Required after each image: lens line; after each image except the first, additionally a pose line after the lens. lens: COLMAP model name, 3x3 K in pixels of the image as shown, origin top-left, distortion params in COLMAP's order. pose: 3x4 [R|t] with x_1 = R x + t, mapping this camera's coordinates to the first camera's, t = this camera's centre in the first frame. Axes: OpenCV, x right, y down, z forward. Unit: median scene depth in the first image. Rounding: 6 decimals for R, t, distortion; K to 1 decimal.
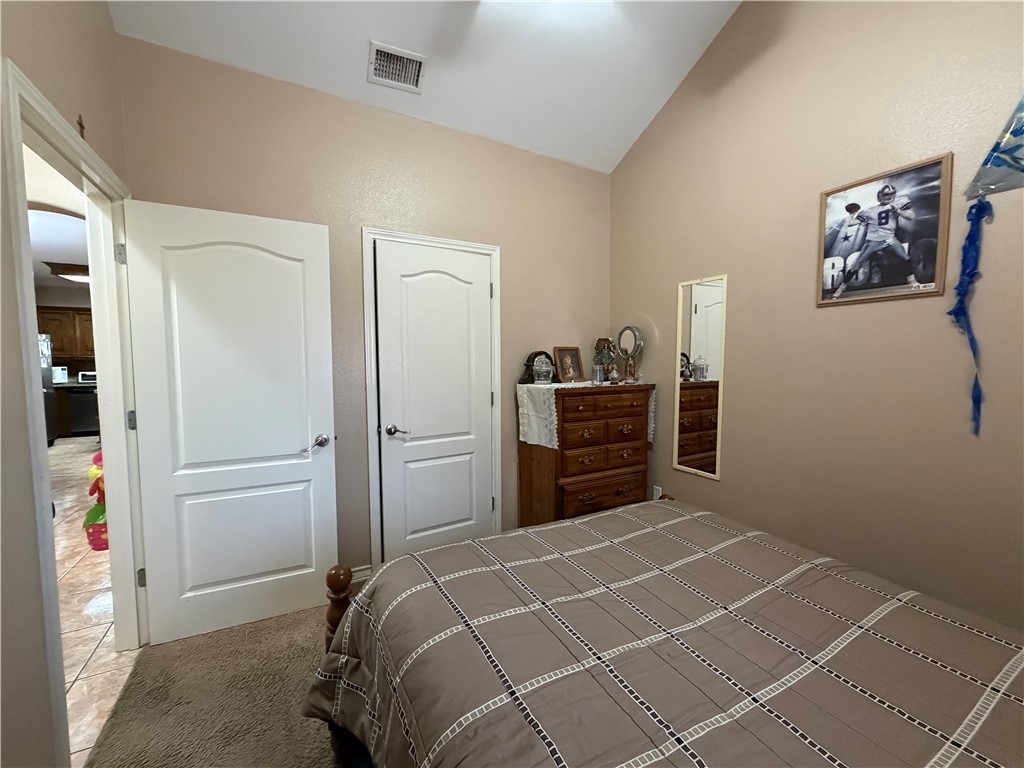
lens RADIAL K [[407.9, 0, 509.2], [0, 407.9, 385.8], [0, 0, 1]] dist [-0.000790, 0.000627]
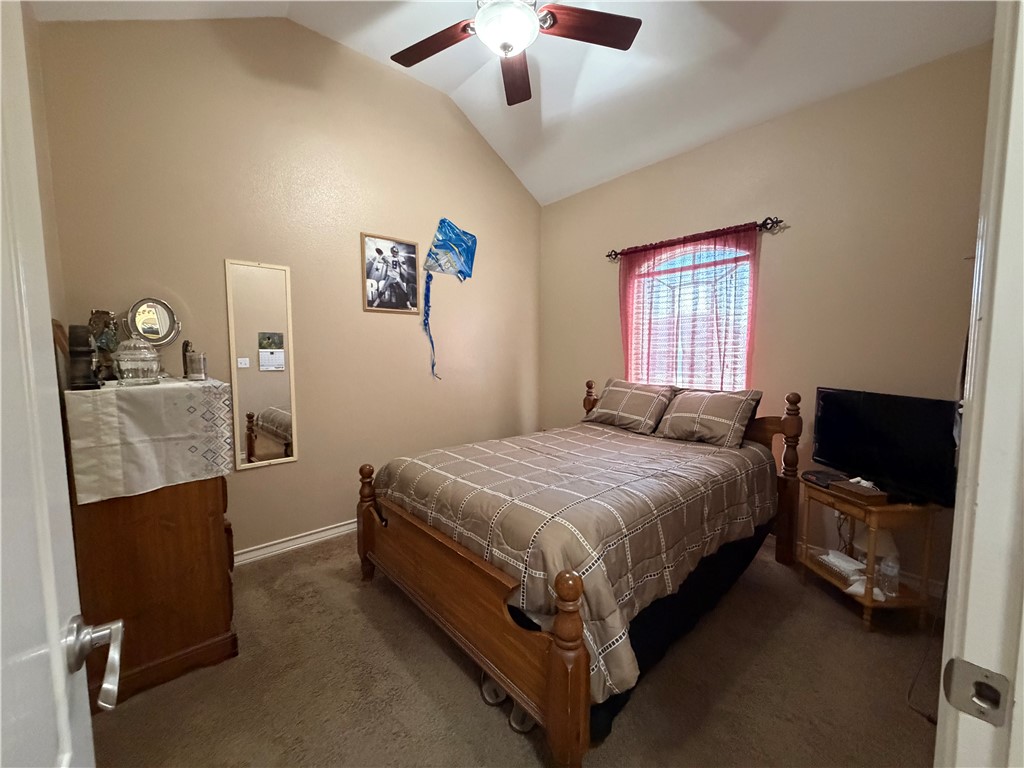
lens RADIAL K [[407.9, 0, 509.2], [0, 407.9, 385.8], [0, 0, 1]] dist [-0.000790, 0.000627]
pose [[-0.220962, -0.072270, 0.972601, -0.849487], [0.072269, 0.993296, 0.090226, -0.024368], [-0.972601, 0.090225, -0.214258, 0.897332]]
